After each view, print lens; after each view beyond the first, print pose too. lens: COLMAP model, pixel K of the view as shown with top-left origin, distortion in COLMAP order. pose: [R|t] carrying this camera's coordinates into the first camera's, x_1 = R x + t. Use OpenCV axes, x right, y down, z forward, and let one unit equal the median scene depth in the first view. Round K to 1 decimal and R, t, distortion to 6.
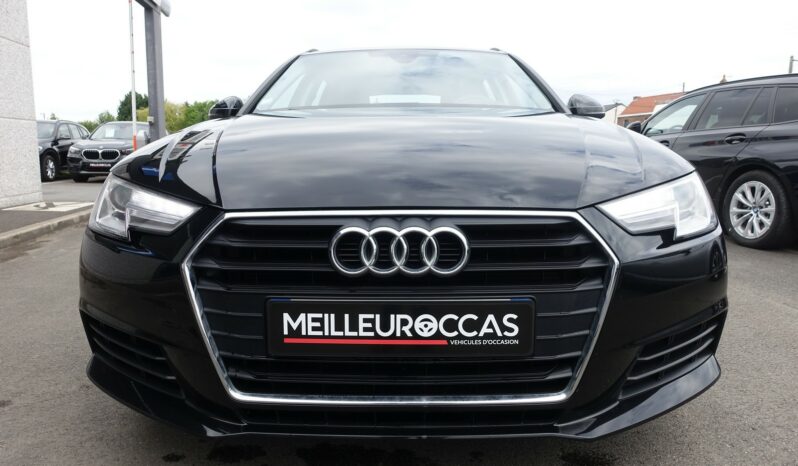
lens RADIAL K [[544.7, 0, 398.5], [0, 544.7, 233.6], [0, 0, 1]] dist [-0.007818, 0.002298]
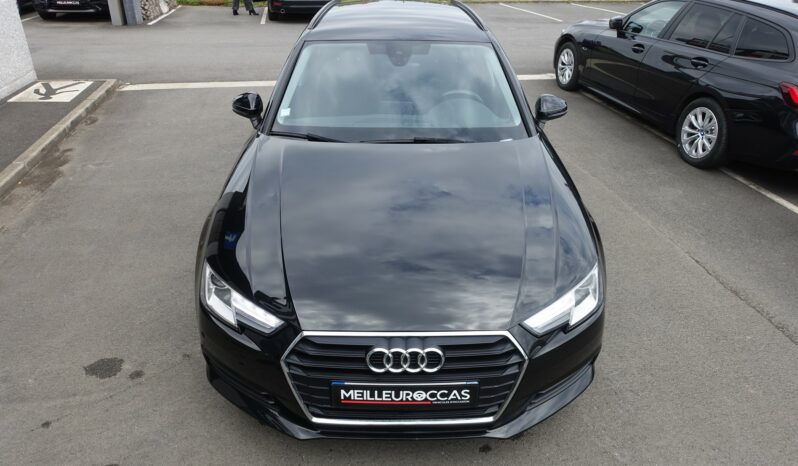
lens RADIAL K [[544.7, 0, 396.9], [0, 544.7, 234.9], [0, 0, 1]] dist [-0.007818, 0.002298]
pose [[0.999519, -0.001139, 0.030993, -0.081320], [-0.009582, 0.939101, 0.343507, -0.962833], [-0.029497, -0.343638, 0.938639, -0.529349]]
